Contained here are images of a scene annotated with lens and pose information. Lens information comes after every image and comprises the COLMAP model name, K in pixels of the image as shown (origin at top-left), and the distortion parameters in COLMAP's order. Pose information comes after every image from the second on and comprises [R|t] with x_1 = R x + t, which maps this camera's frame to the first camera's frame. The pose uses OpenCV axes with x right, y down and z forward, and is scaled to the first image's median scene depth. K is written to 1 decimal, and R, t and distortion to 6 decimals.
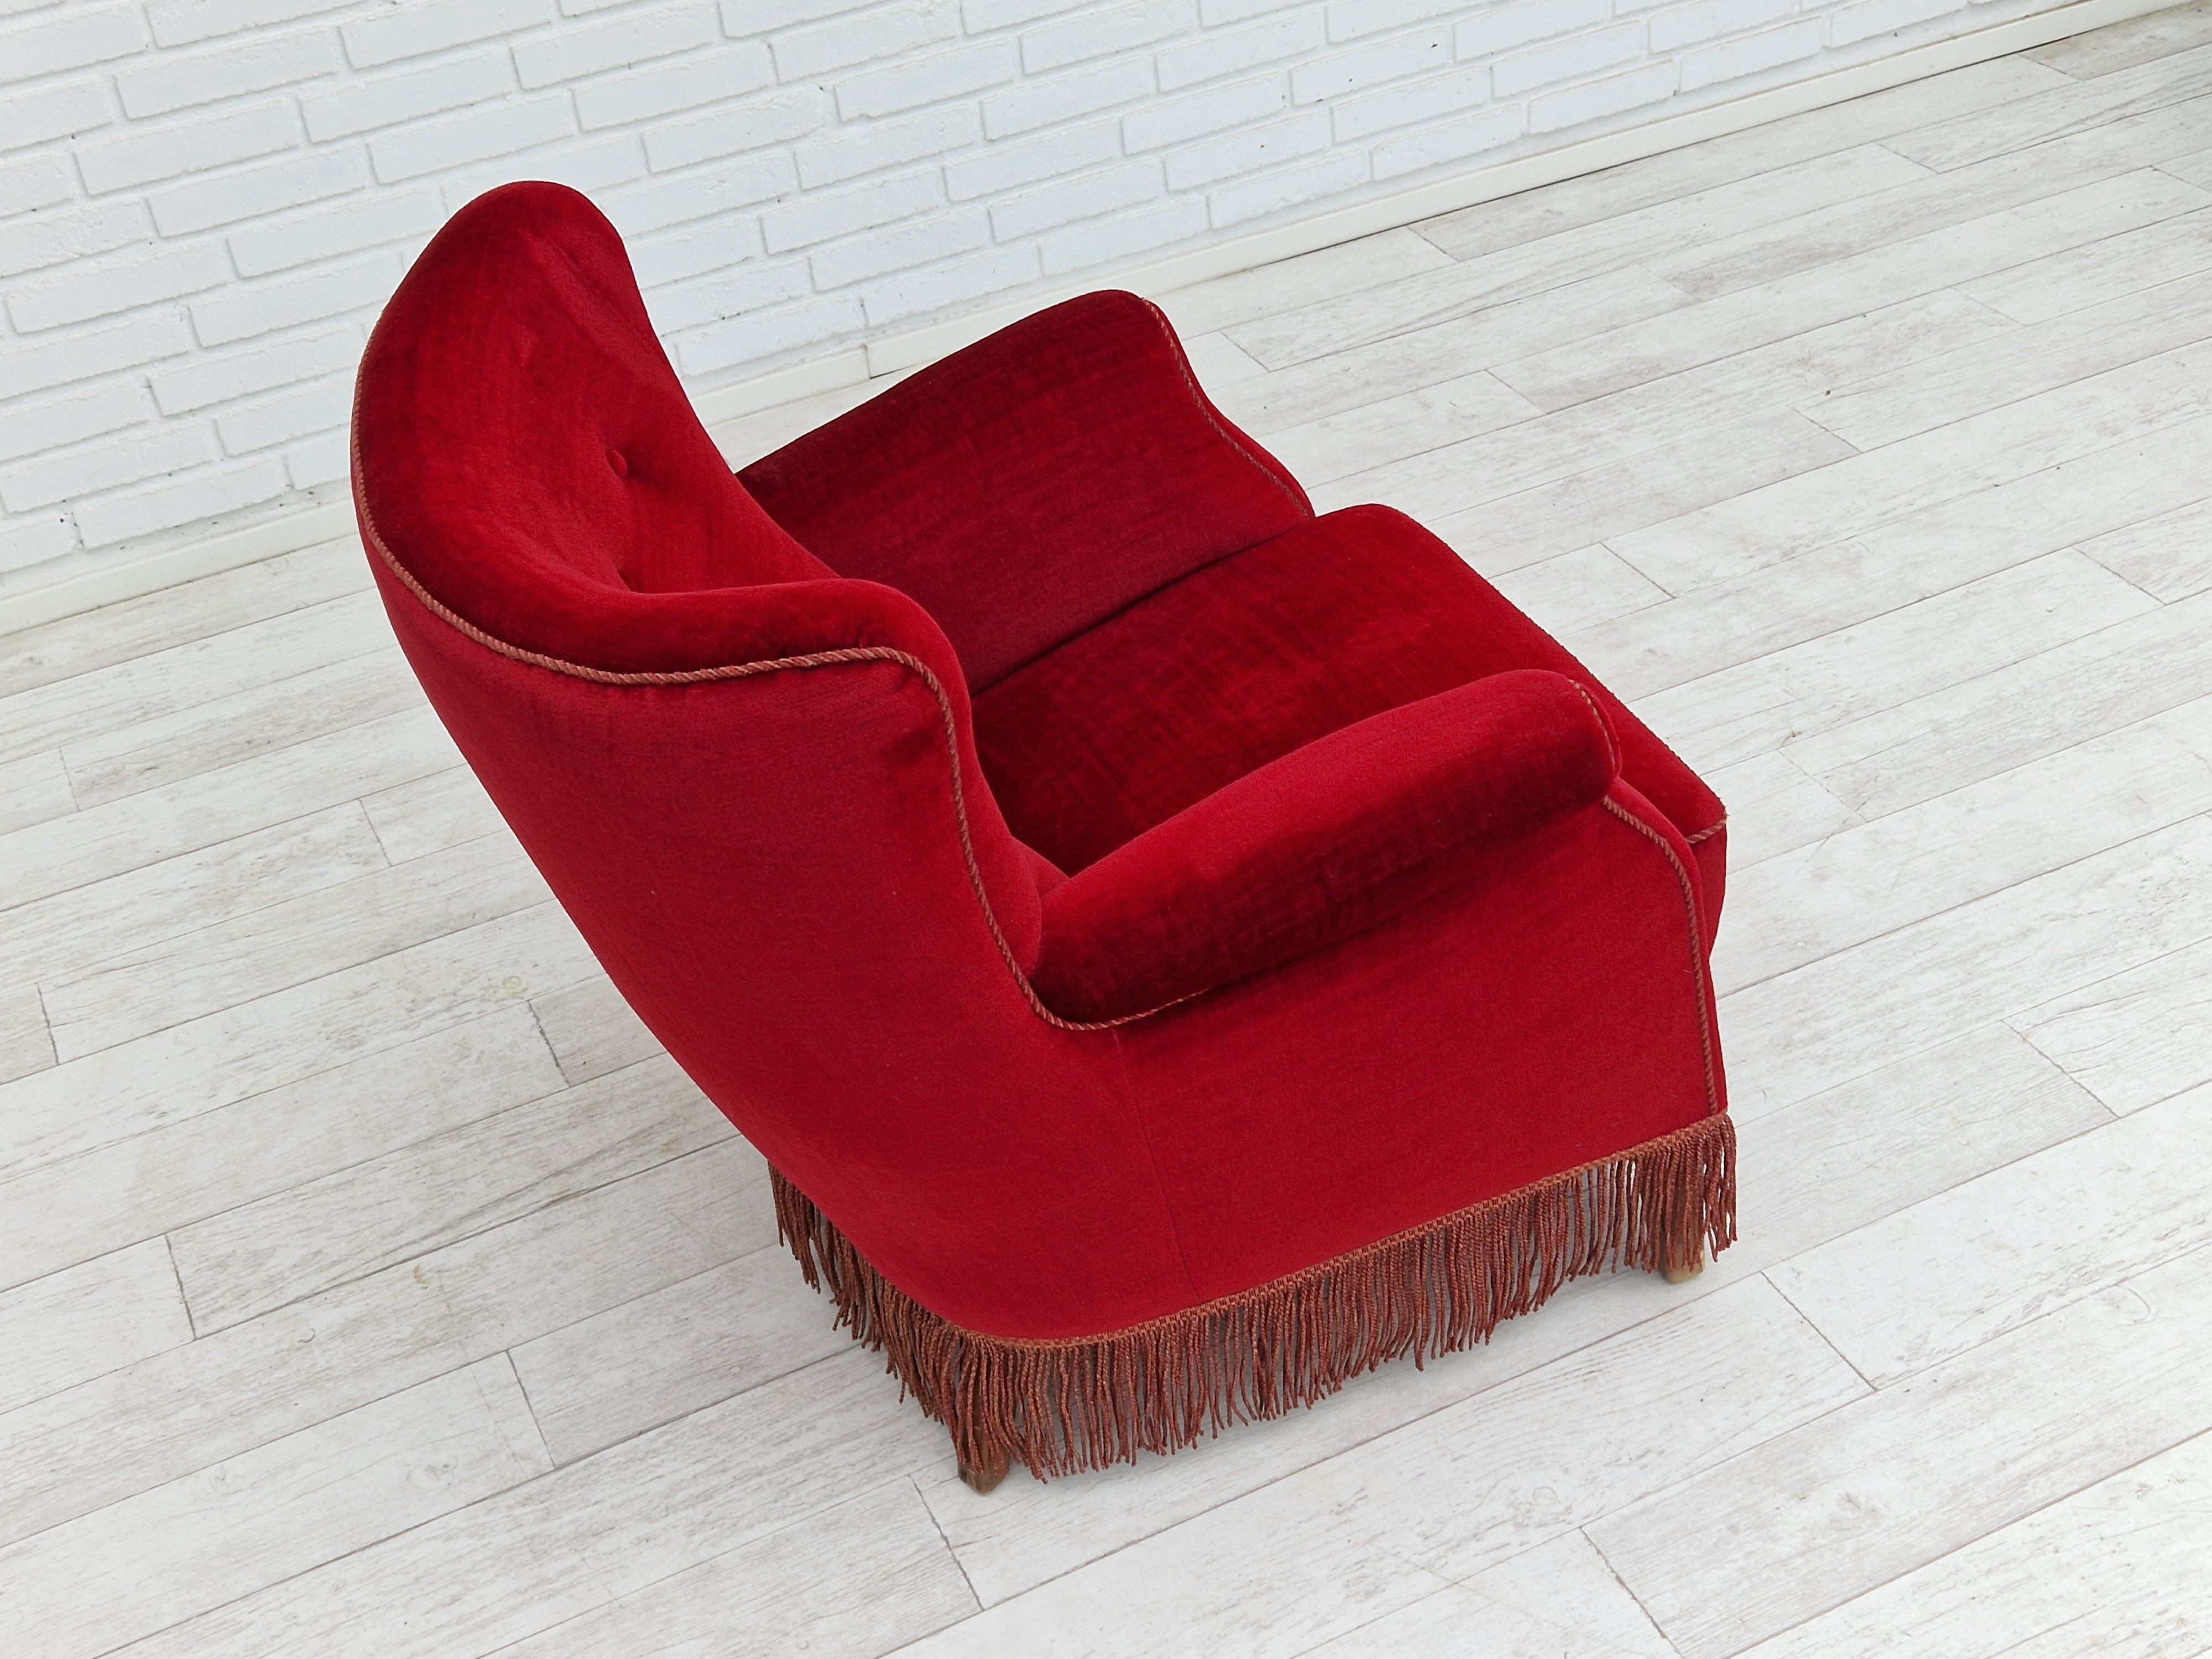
lens RADIAL K [[2904.1, 0, 1131.1], [0, 2904.1, 871.5], [0, 0, 1]] dist [0.084986, 0.000000]
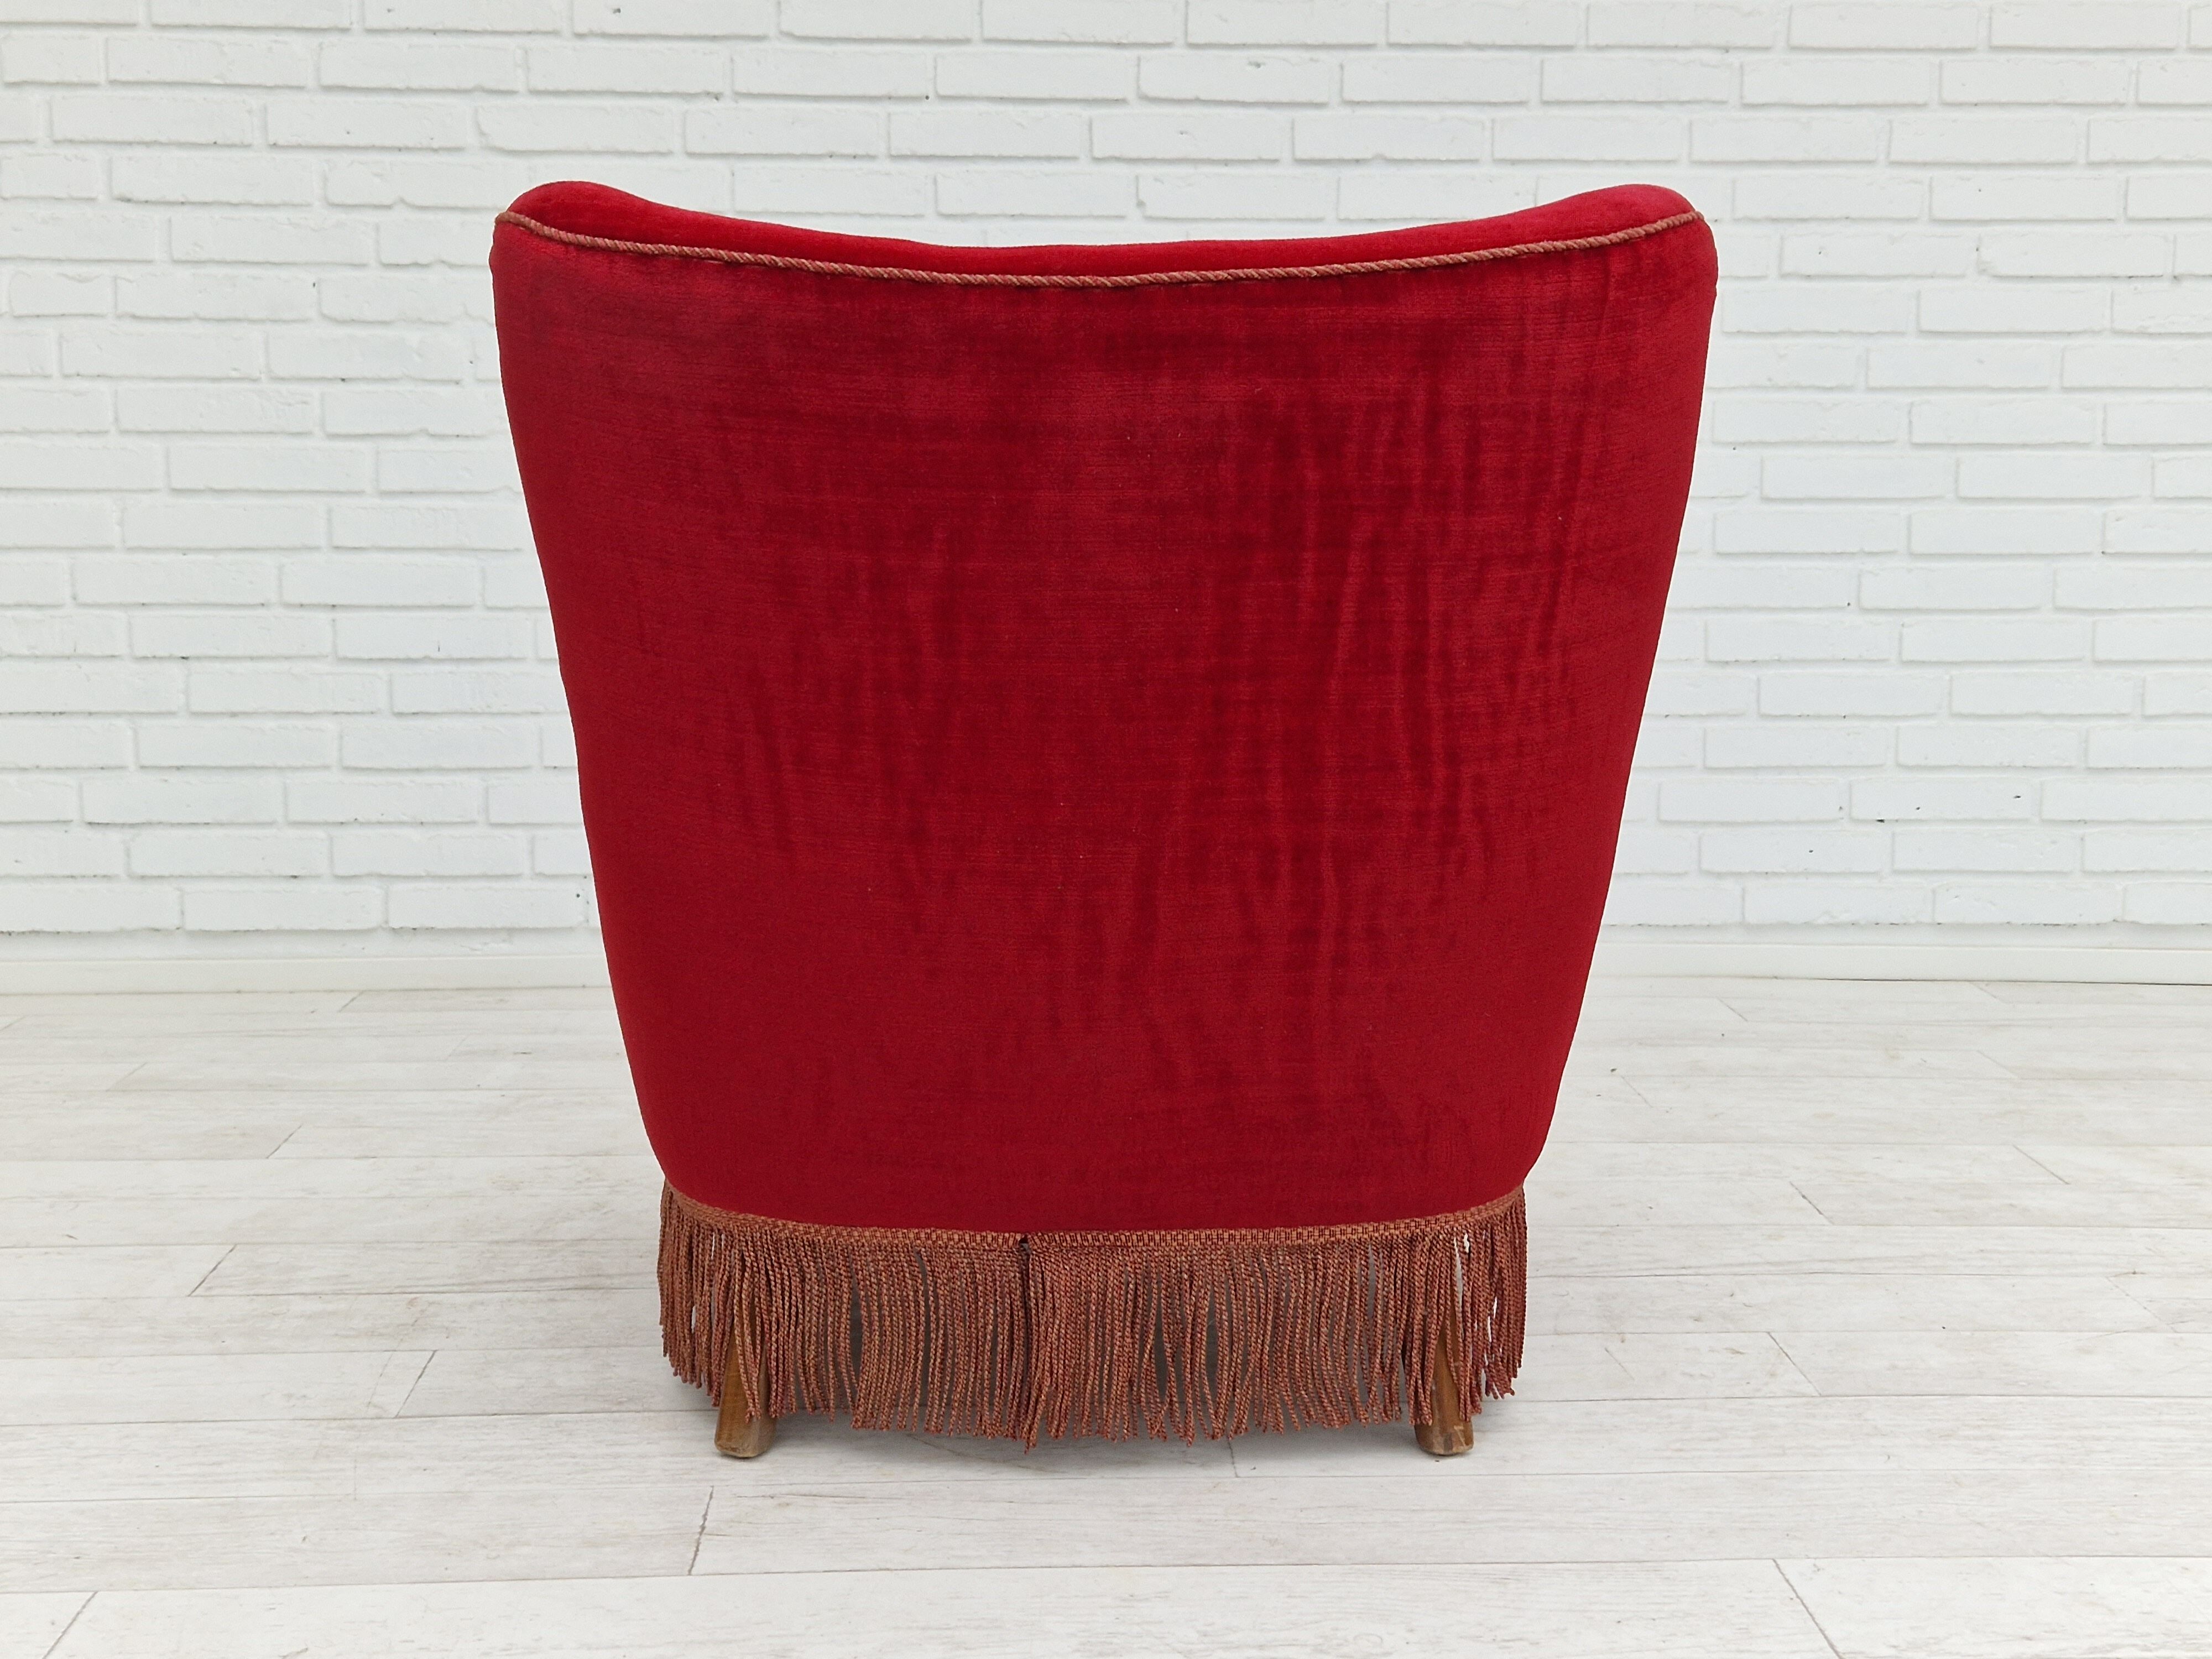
lens RADIAL K [[2904.1, 0, 1113.8], [0, 2904.1, 822.7], [0, 0, 1]] dist [0.084986, 0.000000]
pose [[0.916715, 0.156753, -0.367507, 0.235242], [-0.307041, 0.864957, -0.396957, 0.251451], [0.255654, 0.476736, 0.841049, 0.147916]]
